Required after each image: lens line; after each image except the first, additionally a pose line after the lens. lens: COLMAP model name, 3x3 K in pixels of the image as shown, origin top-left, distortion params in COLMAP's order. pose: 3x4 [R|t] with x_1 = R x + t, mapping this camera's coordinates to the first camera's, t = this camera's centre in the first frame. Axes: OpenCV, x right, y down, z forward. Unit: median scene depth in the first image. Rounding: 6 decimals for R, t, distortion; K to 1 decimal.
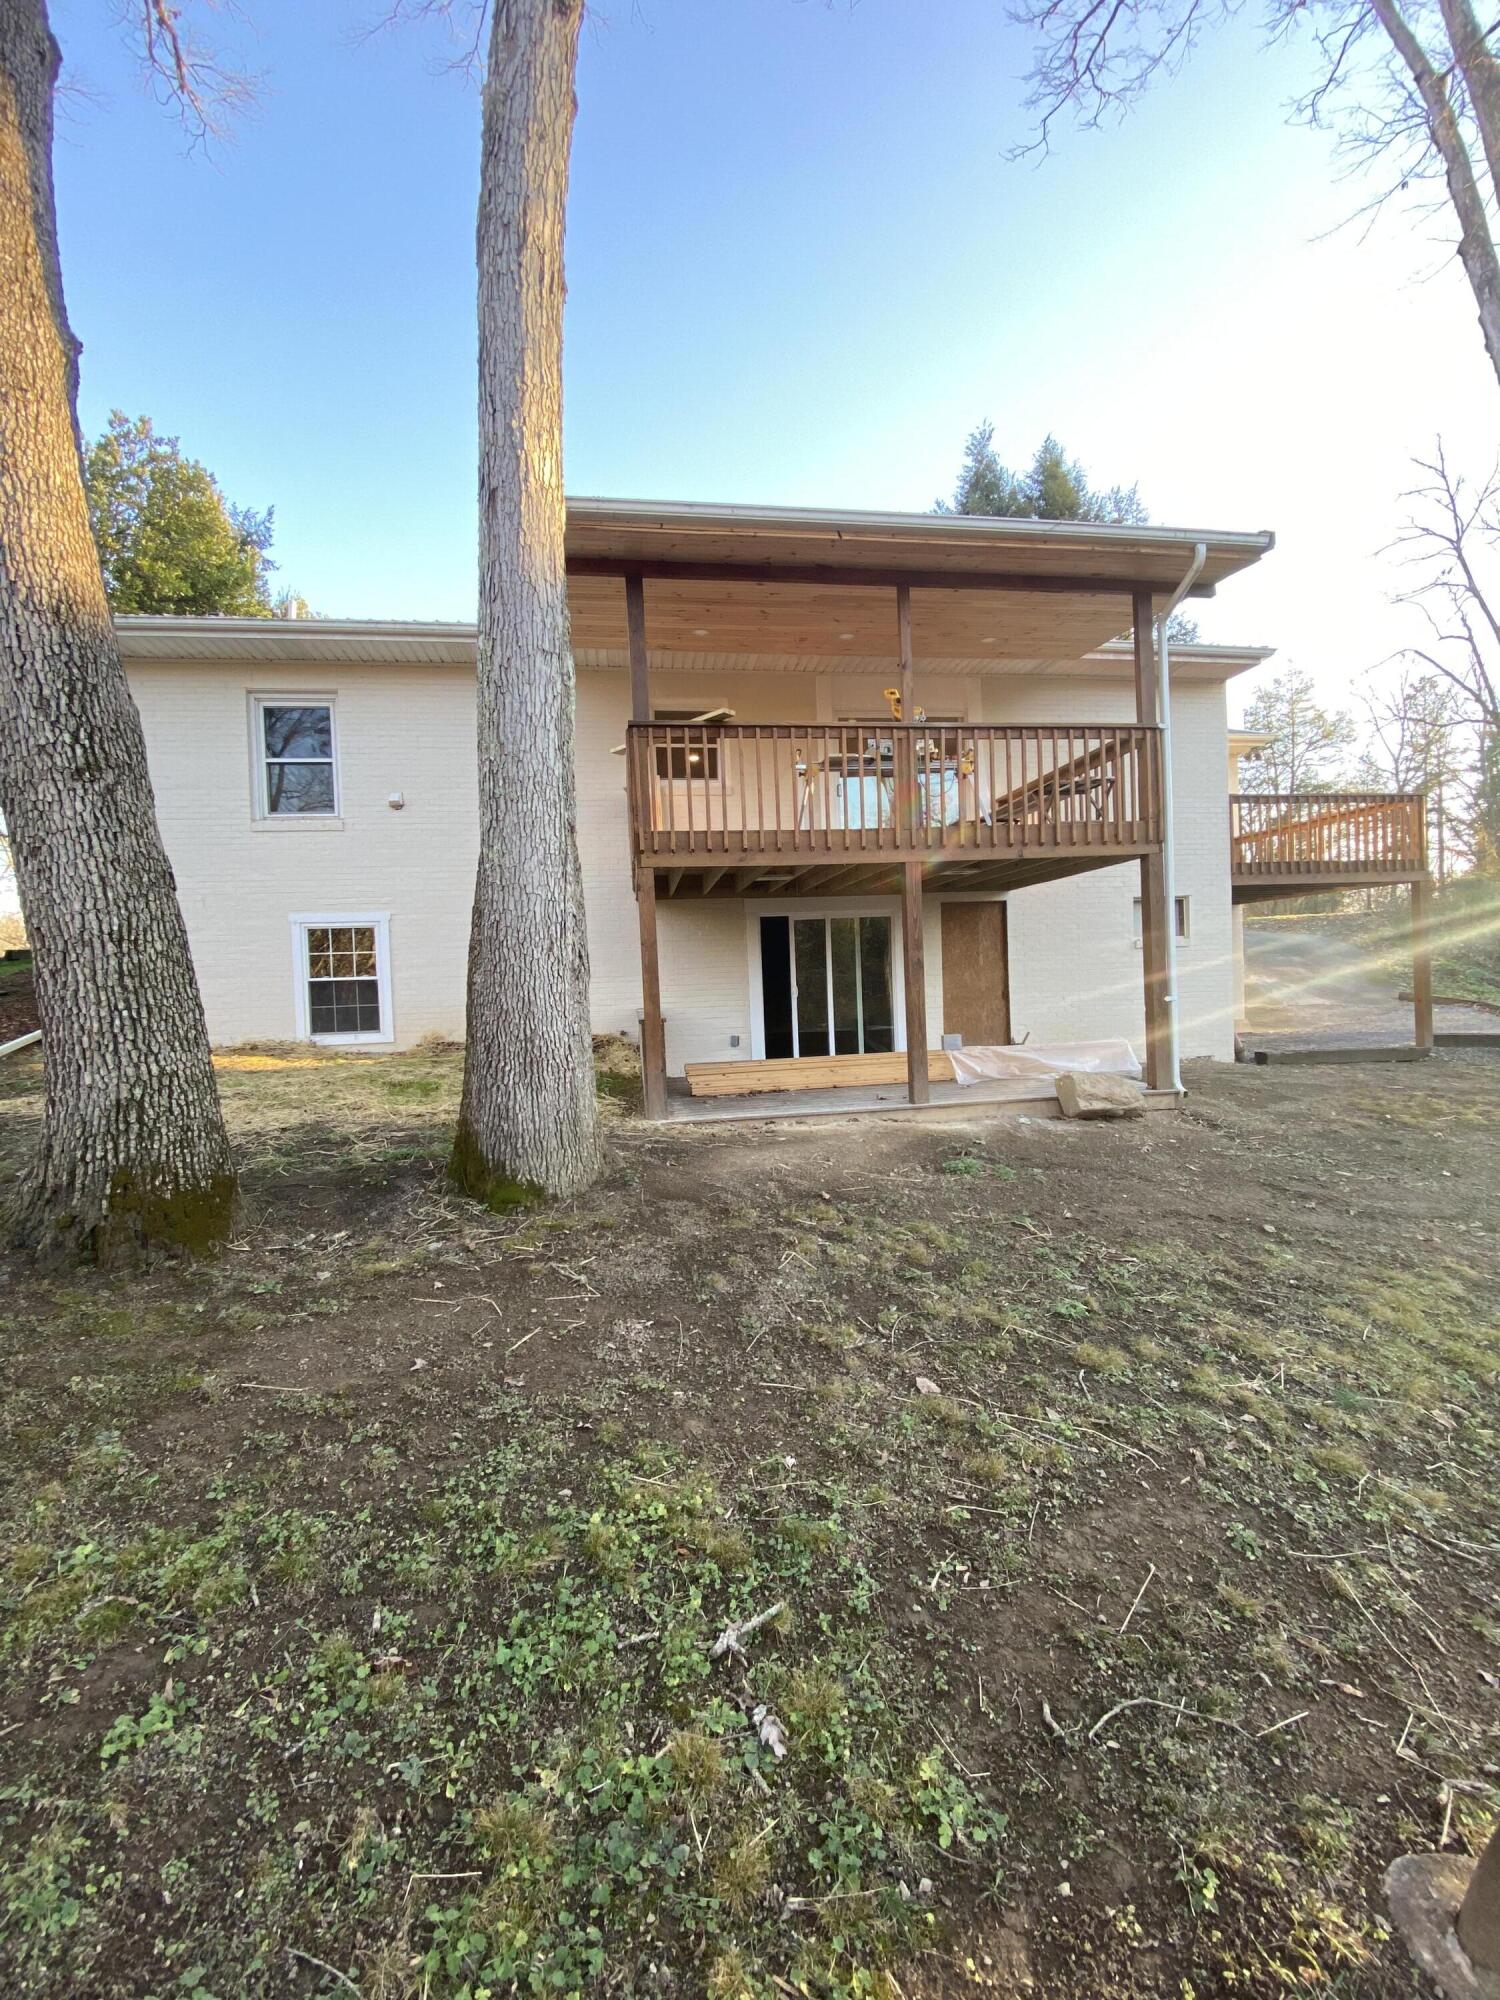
lens RADIAL K [[810.6, 0, 750.0], [0, 810.6, 1000.0], [0, 0, 1]] dist [-0.001076, -0.000133]
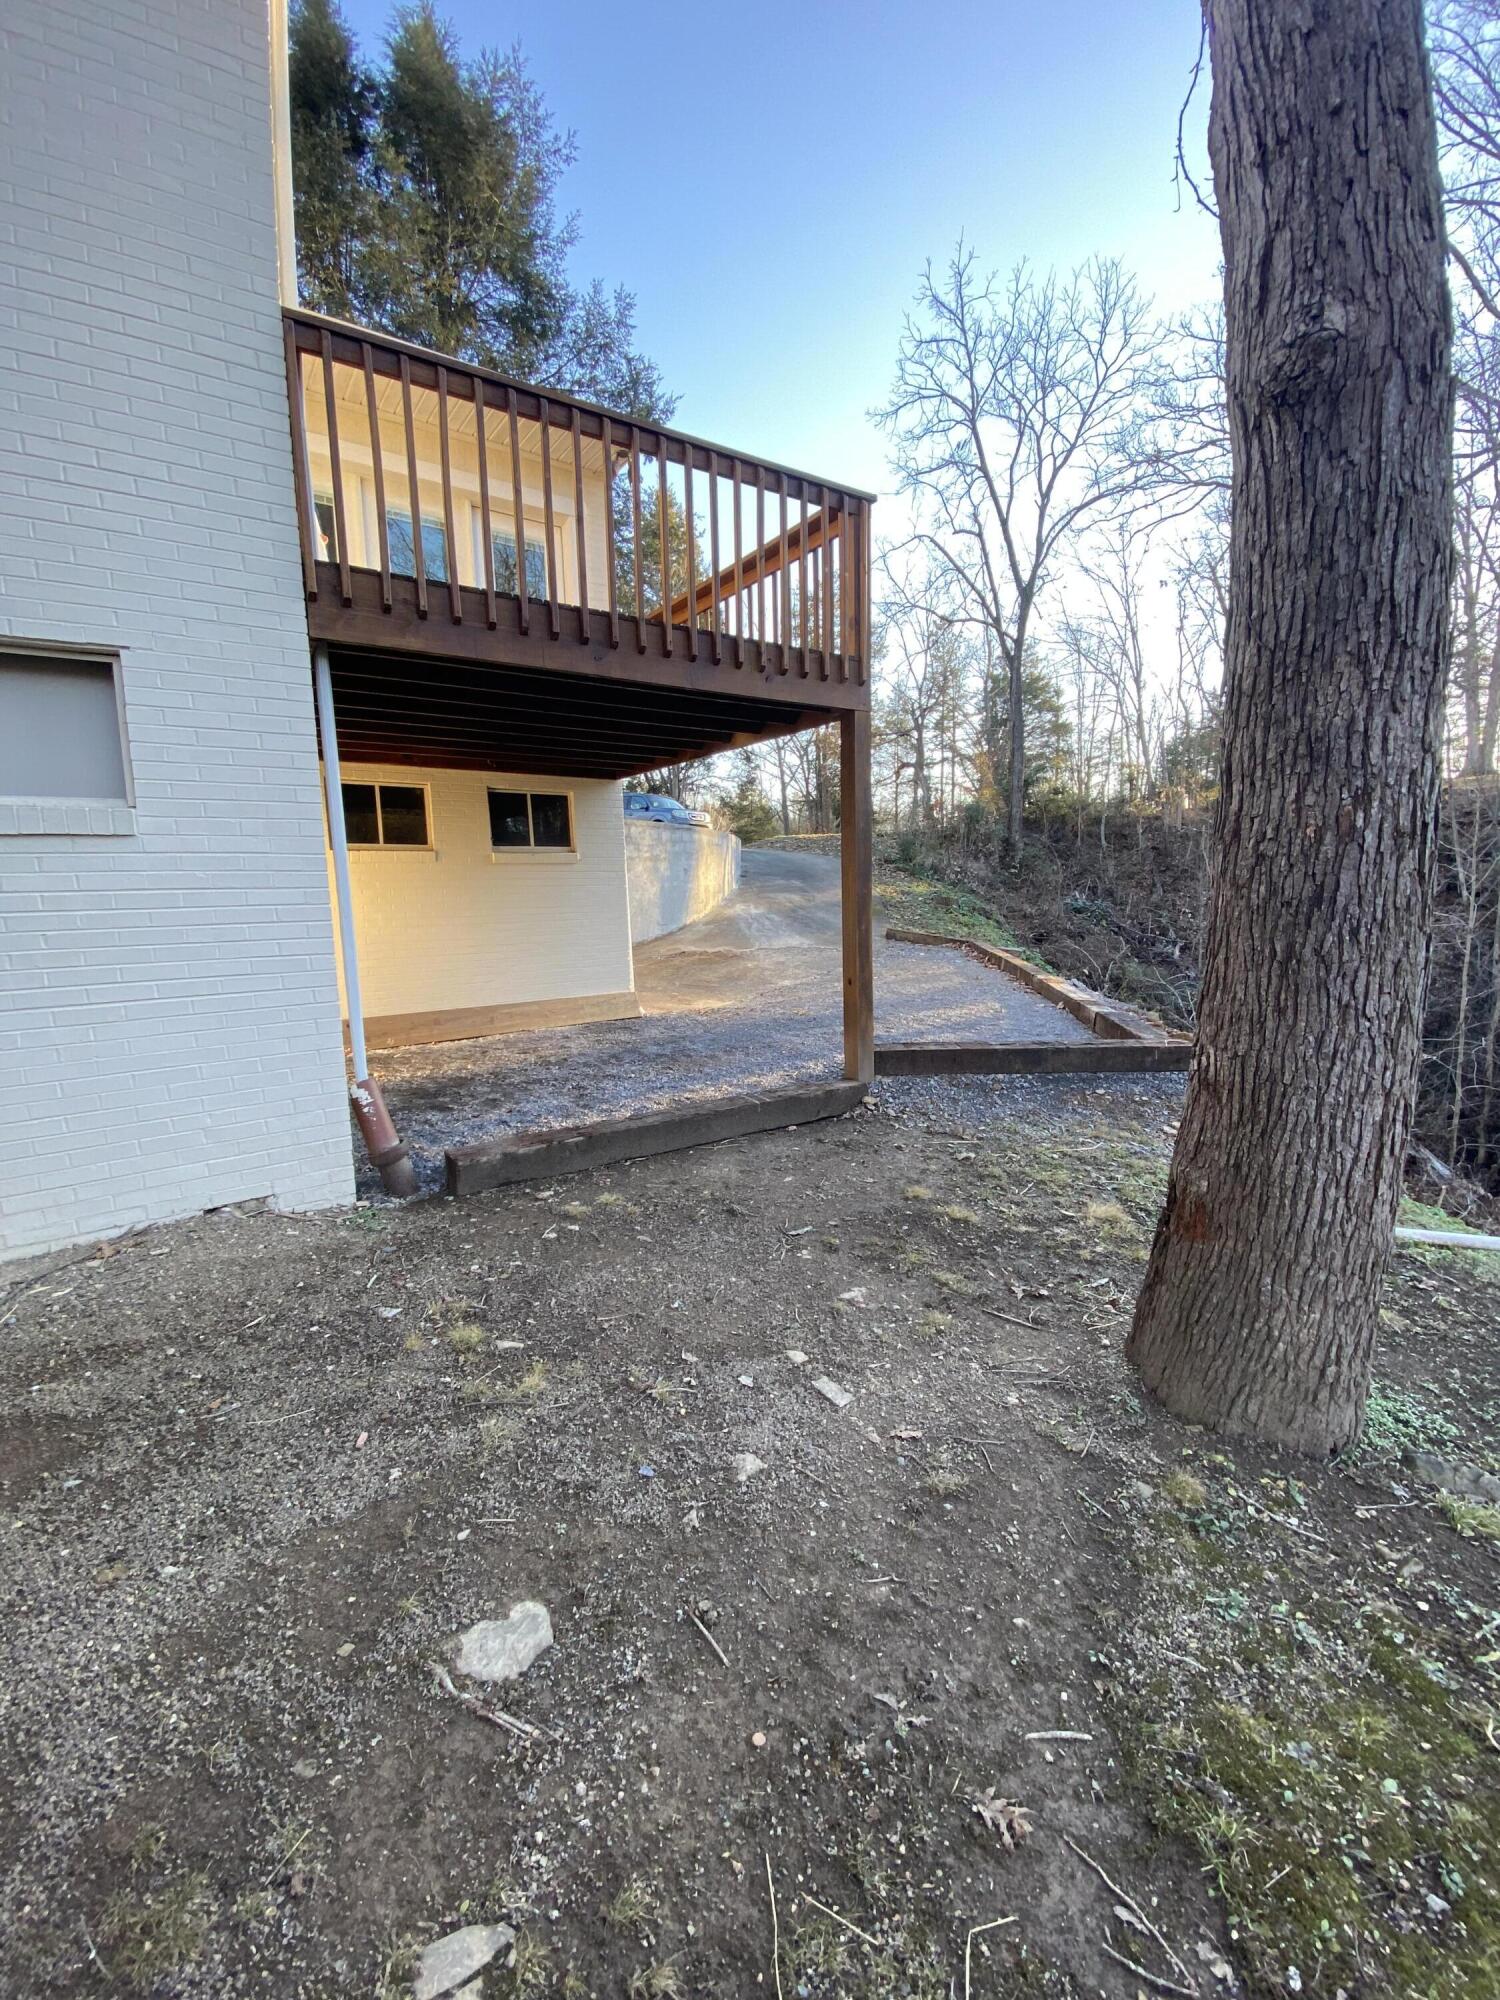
lens RADIAL K [[810.6, 0, 750.0], [0, 810.6, 1000.0], [0, 0, 1]] dist [-0.001076, -0.000133]
pose [[0.895257, -0.042705, 0.443499, 0.810372], [0.001126, 0.995610, 0.093596, -0.002310], [-0.445548, -0.083293, 0.891375, 0.905951]]
